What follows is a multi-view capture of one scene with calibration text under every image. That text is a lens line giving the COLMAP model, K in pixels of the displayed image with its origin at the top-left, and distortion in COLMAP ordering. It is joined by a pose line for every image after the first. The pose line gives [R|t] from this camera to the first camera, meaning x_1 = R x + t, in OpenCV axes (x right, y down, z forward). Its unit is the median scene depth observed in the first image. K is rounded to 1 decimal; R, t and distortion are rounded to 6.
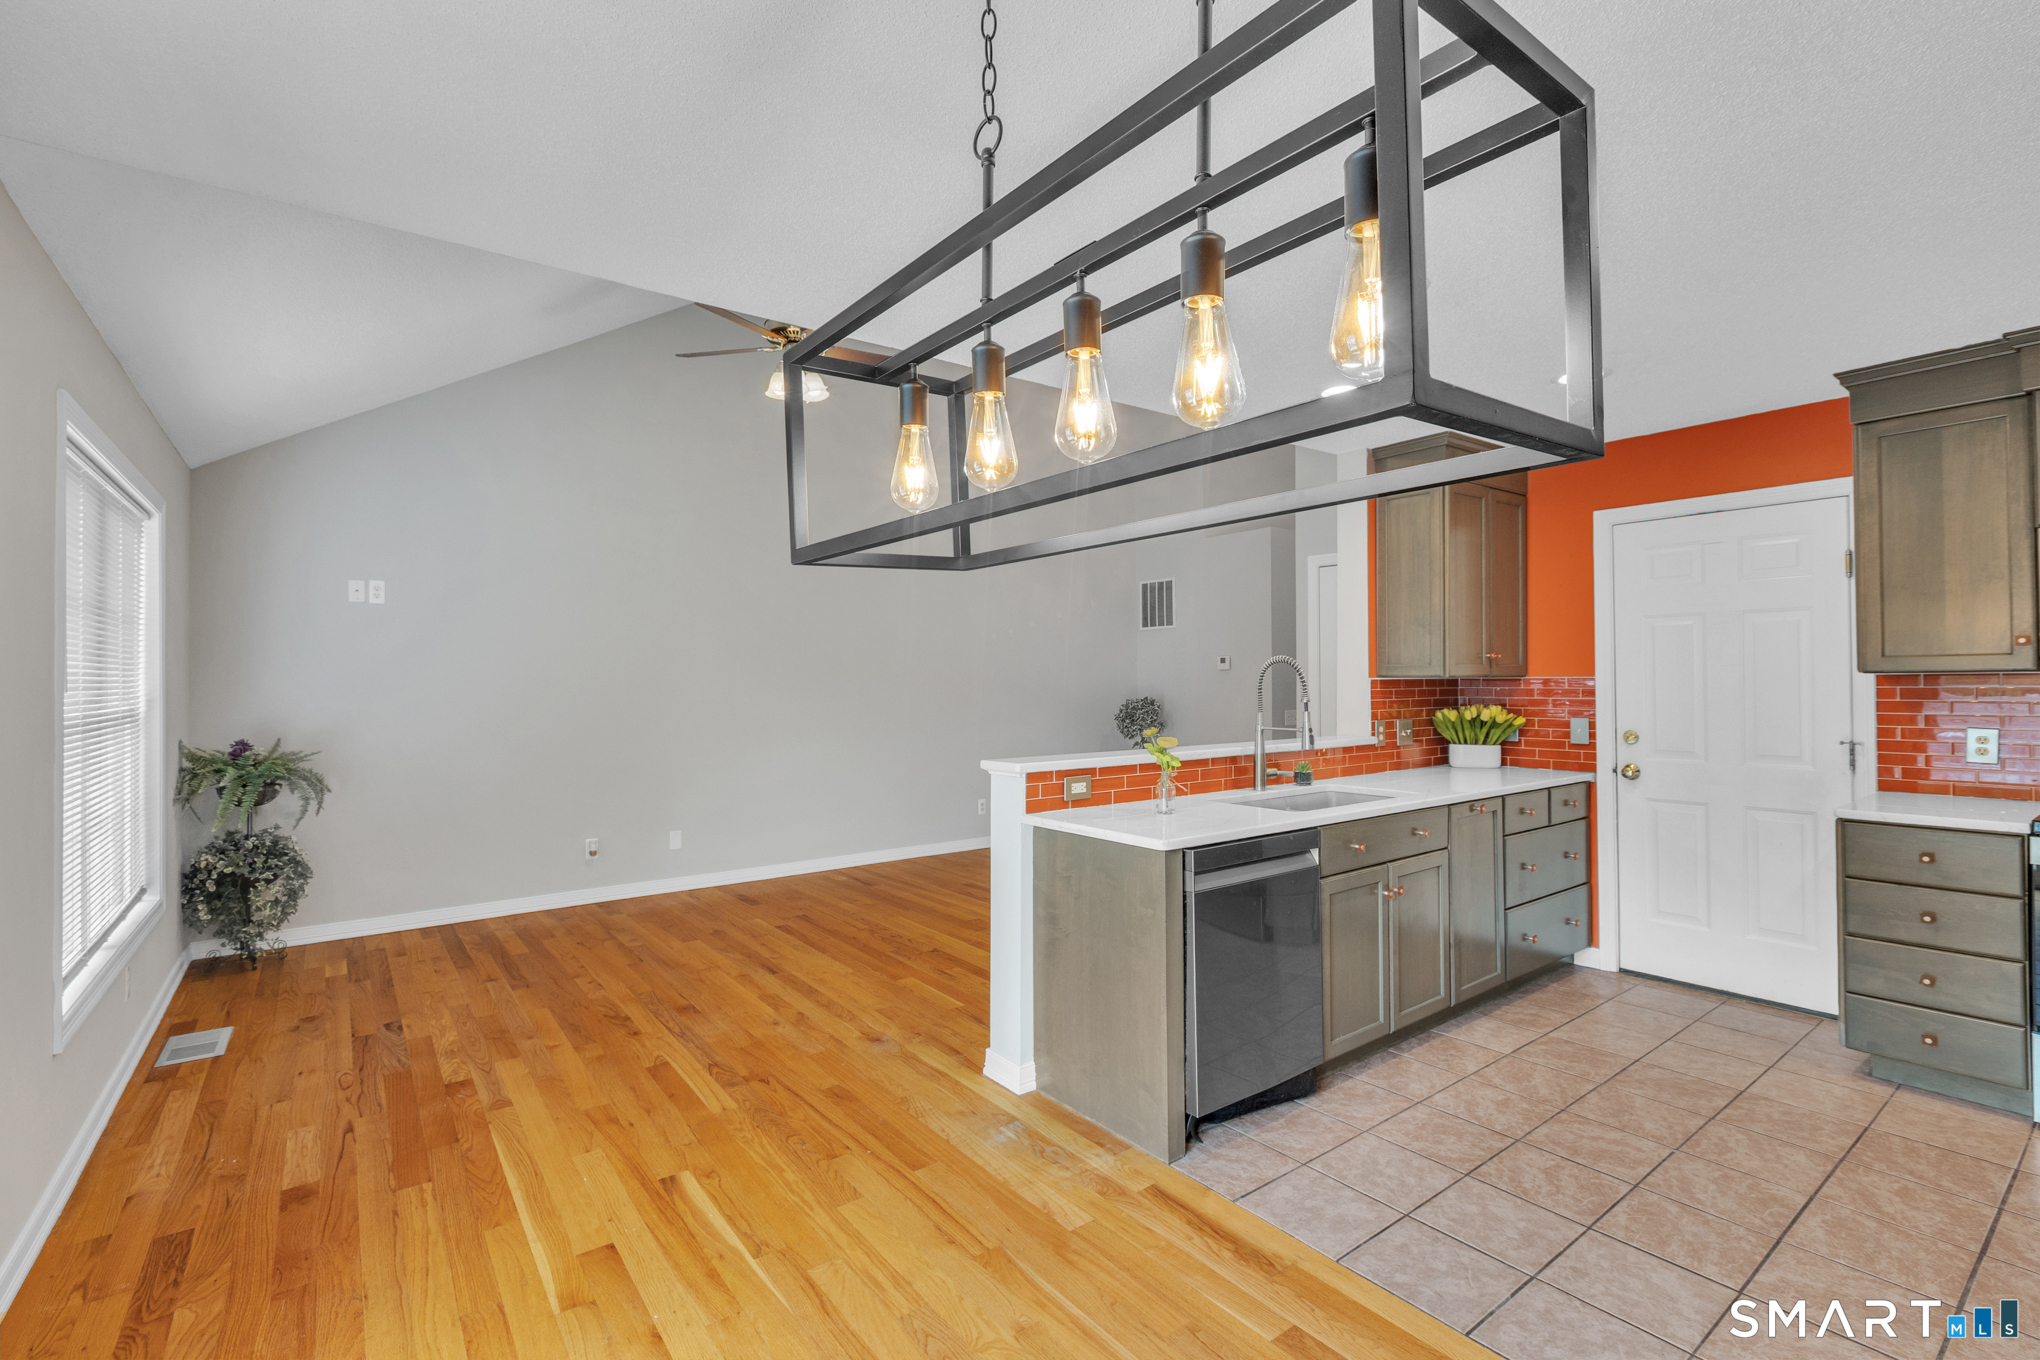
lens RADIAL K [[914.0, 0, 1020.6], [0, 914.0, 676.5], [0, 0, 1]] dist [0.000763, -0.001345]
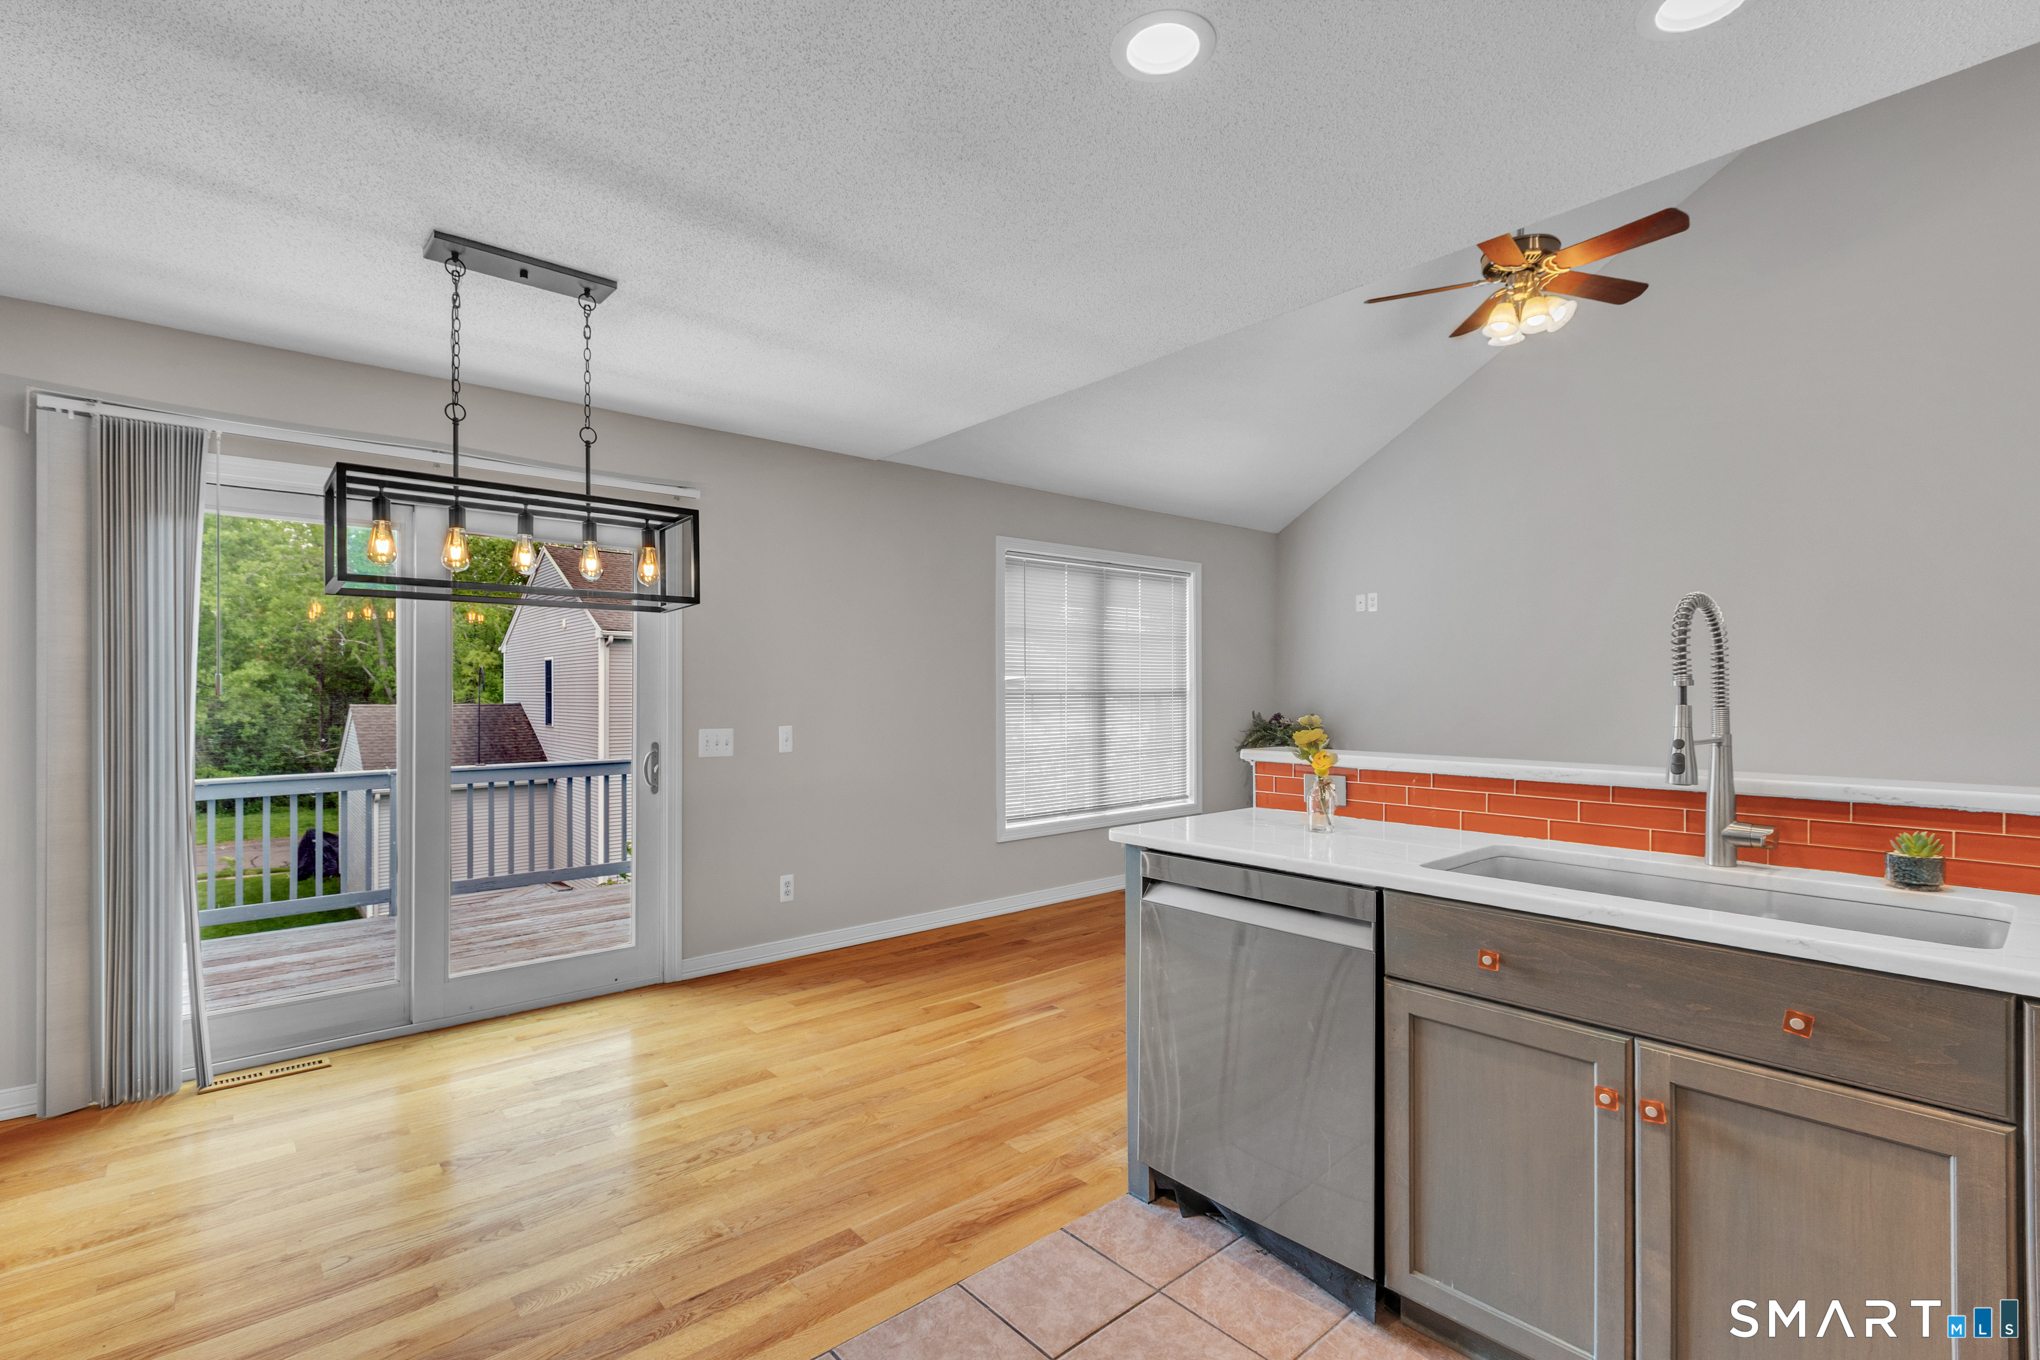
lens RADIAL K [[927.0, 0, 1021.2], [0, 927.0, 690.3], [0, 0, 1]] dist [-0.004528, 0.000801]
pose [[0.067708, 0.007960, -0.997673, 0.787314], [0.004889, 0.999954, 0.008310, 0.024013], [0.997693, -0.005440, 0.067666, 0.622902]]
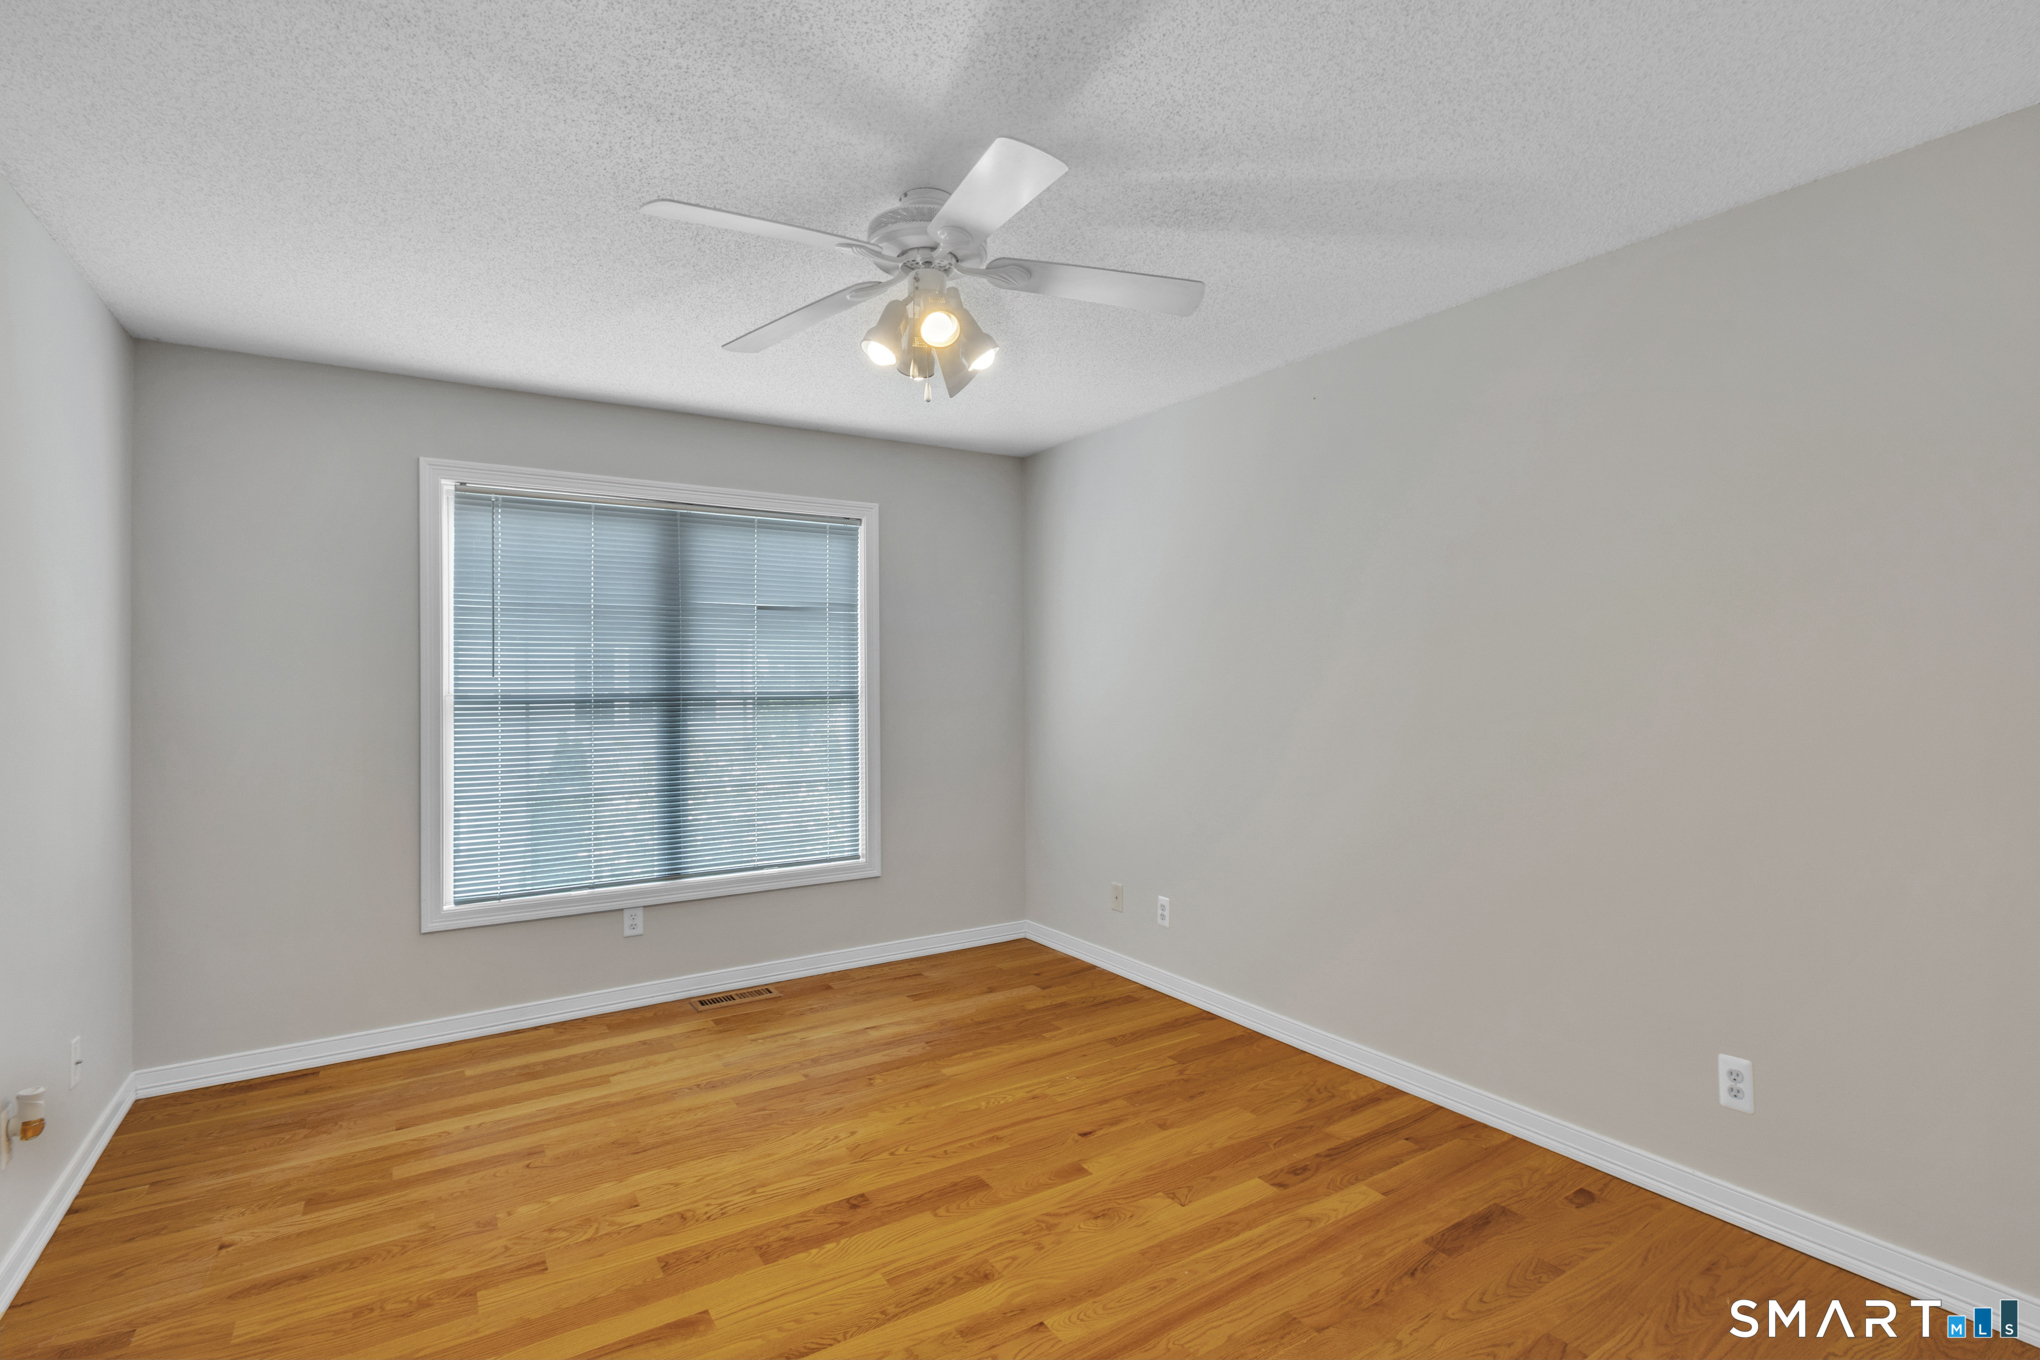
lens RADIAL K [[929.4, 0, 1017.2], [0, 929.4, 689.1], [0, 0, 1]] dist [-0.011641, 0.001575]
pose [[-0.051921, 0.011689, -0.998583, 0.216696], [0.009165, 0.999895, 0.011227, 0.024091], [0.998609, -0.008569, -0.052023, 1.363059]]
